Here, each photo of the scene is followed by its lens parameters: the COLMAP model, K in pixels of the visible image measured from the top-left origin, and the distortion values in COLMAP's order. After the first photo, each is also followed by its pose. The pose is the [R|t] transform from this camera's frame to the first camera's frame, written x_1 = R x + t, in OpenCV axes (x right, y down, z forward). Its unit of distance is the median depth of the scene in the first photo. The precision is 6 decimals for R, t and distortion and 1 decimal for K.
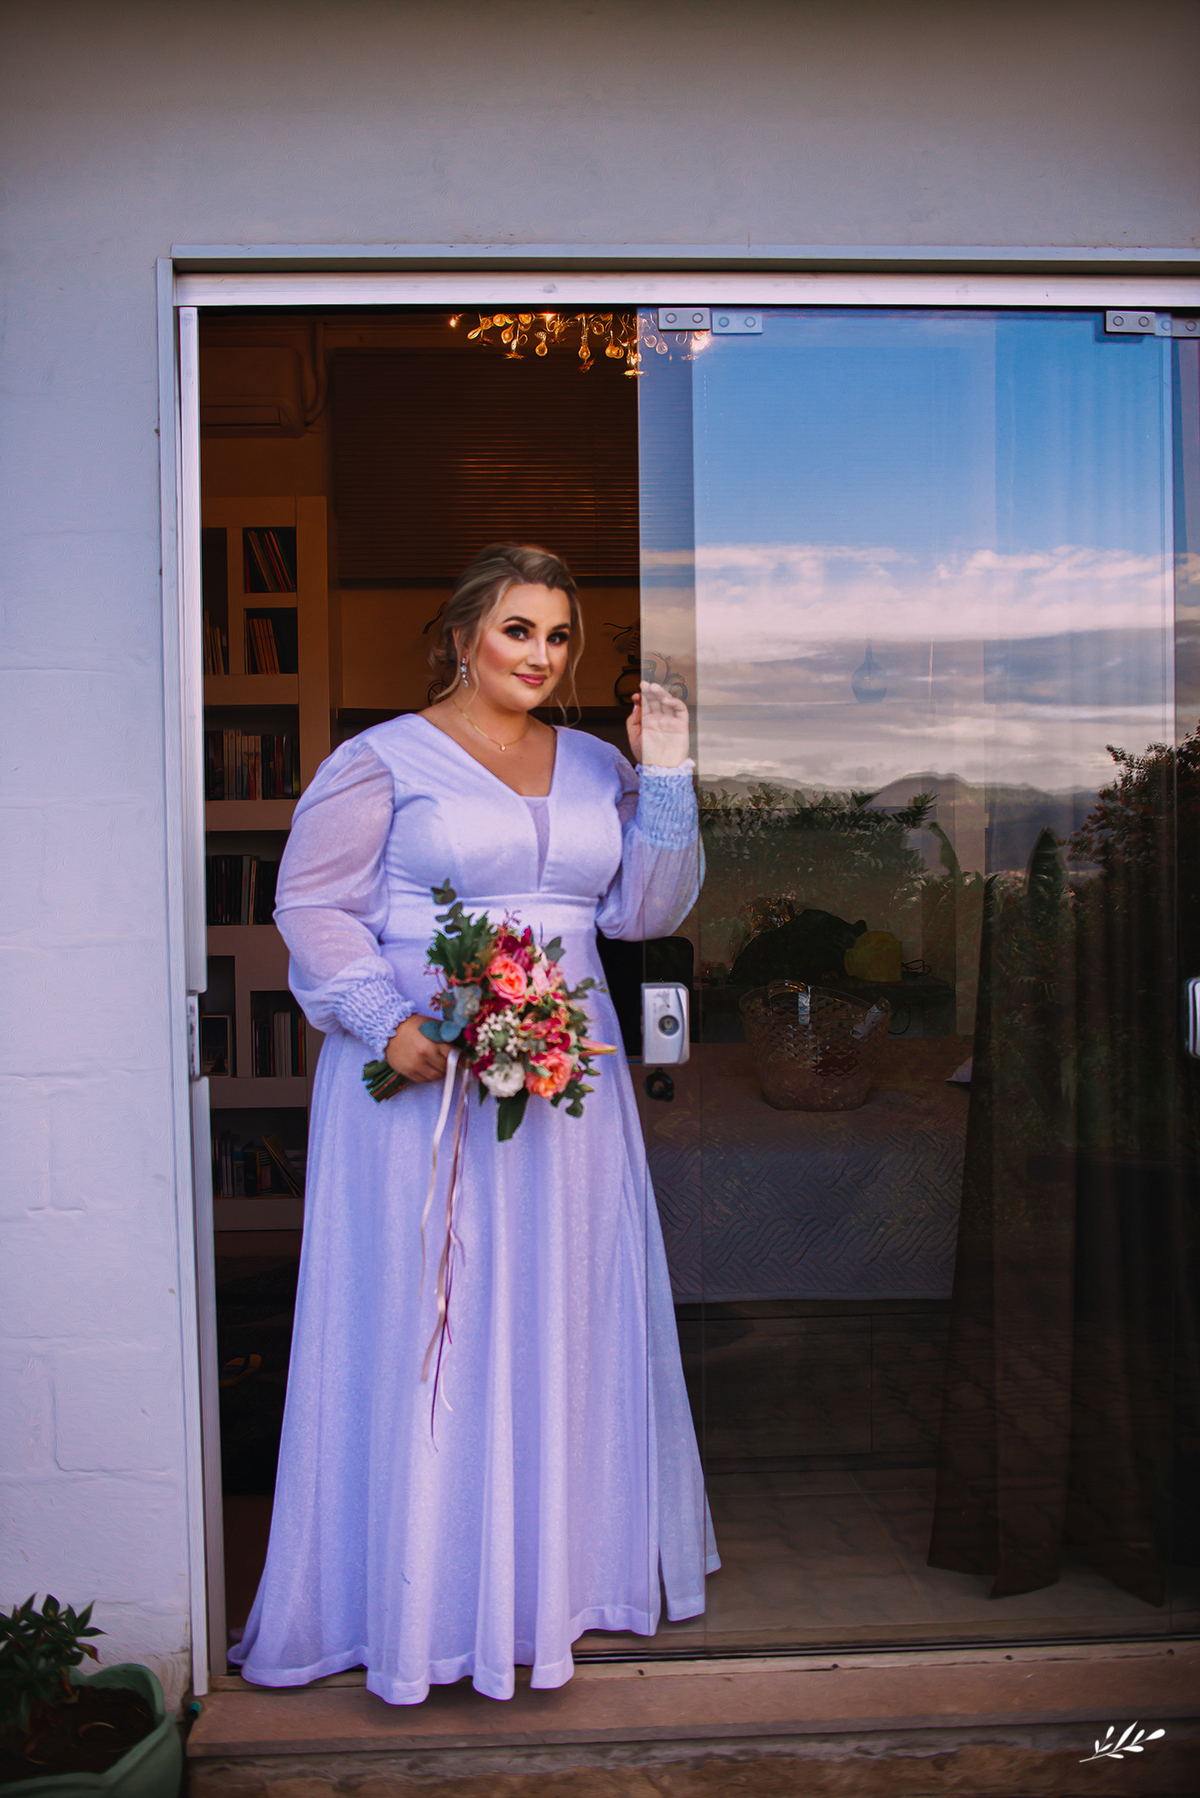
lens RADIAL K [[1907.2, 0, 600.0], [0, 1907.2, 899.0], [0, 0, 1]] dist [-0.095130, 0.154990]
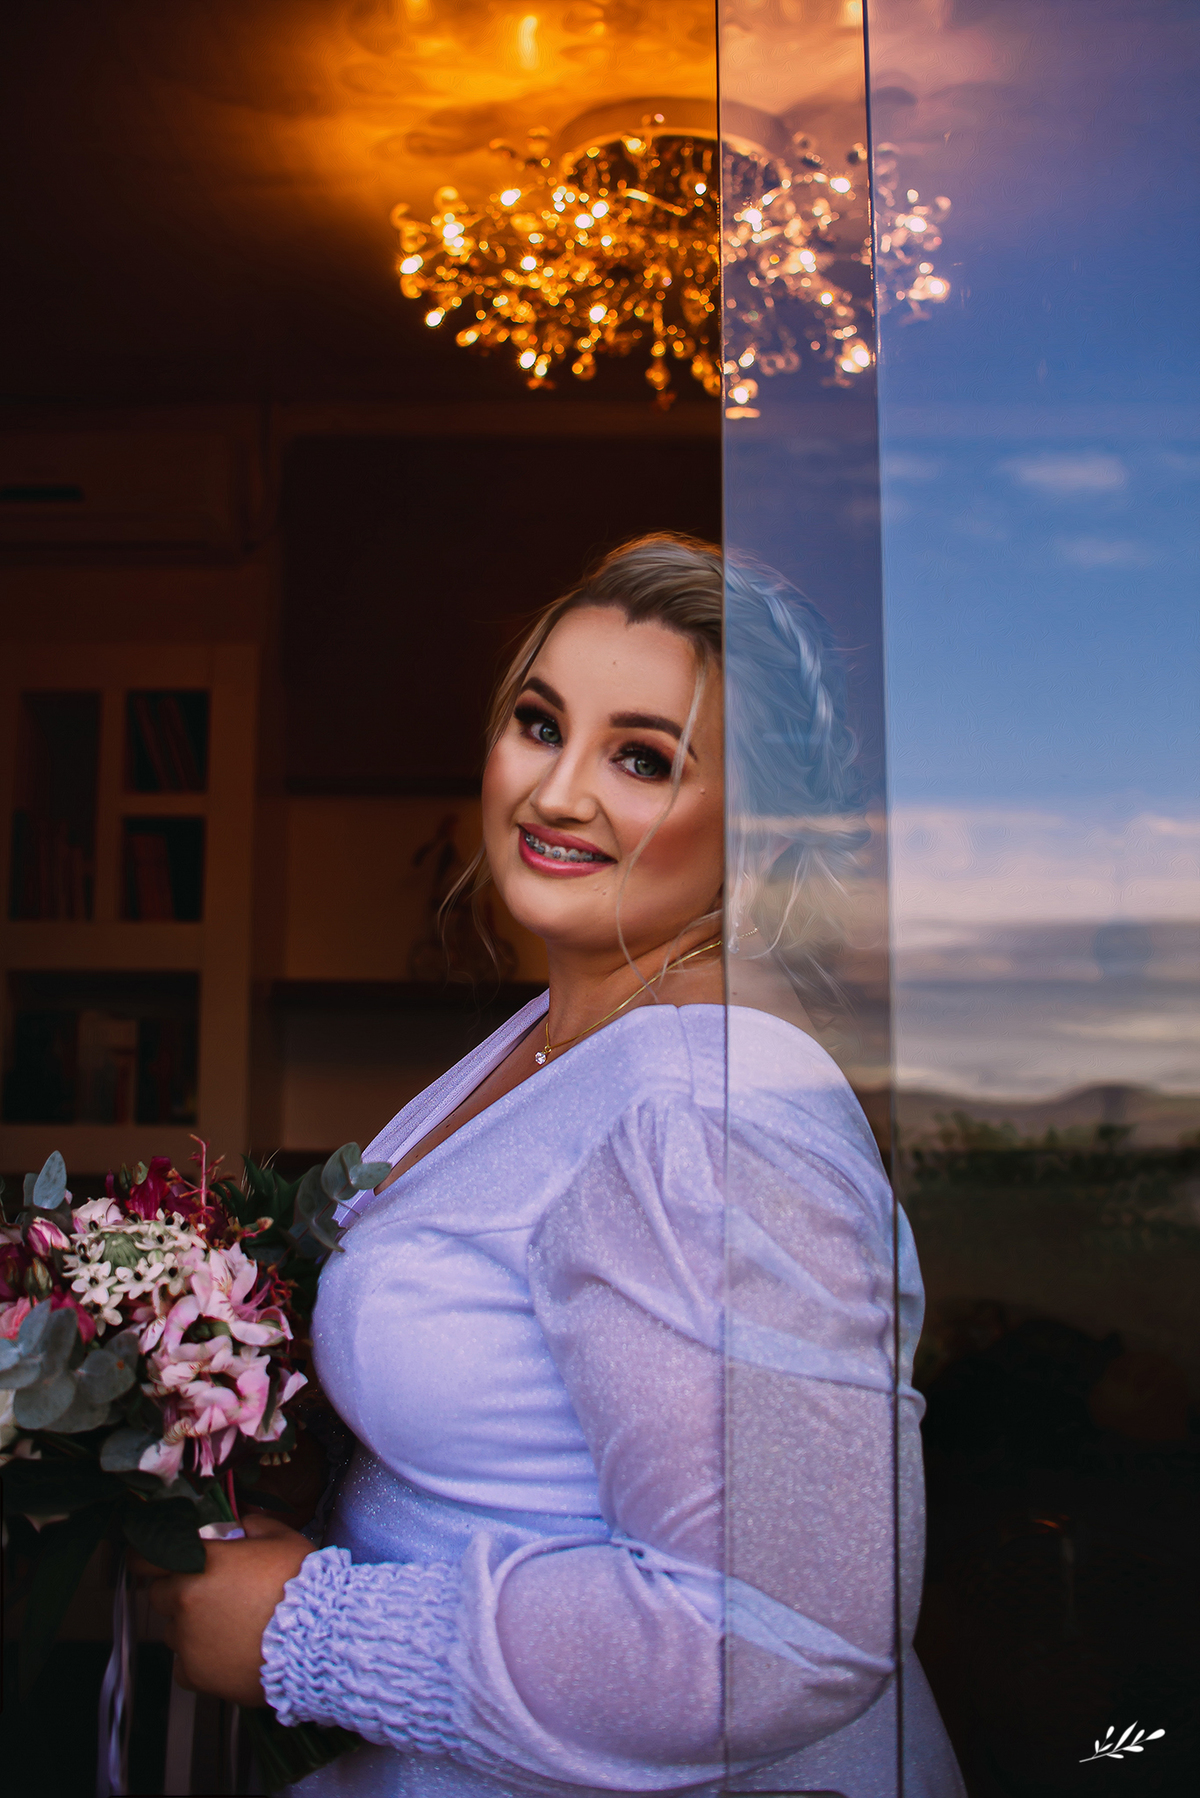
lens RADIAL K [[1907.2, 0, 600.0], [0, 1907.2, 899.0], [0, 0, 1]] dist [-0.095130, 0.154990]
pose [[0.997575, 0.005981, -0.069346, 0.014167], [-0.016756, 0.987637, -0.155863, -0.031431], [0.067557, 0.156647, 0.985341, 0.396265]]
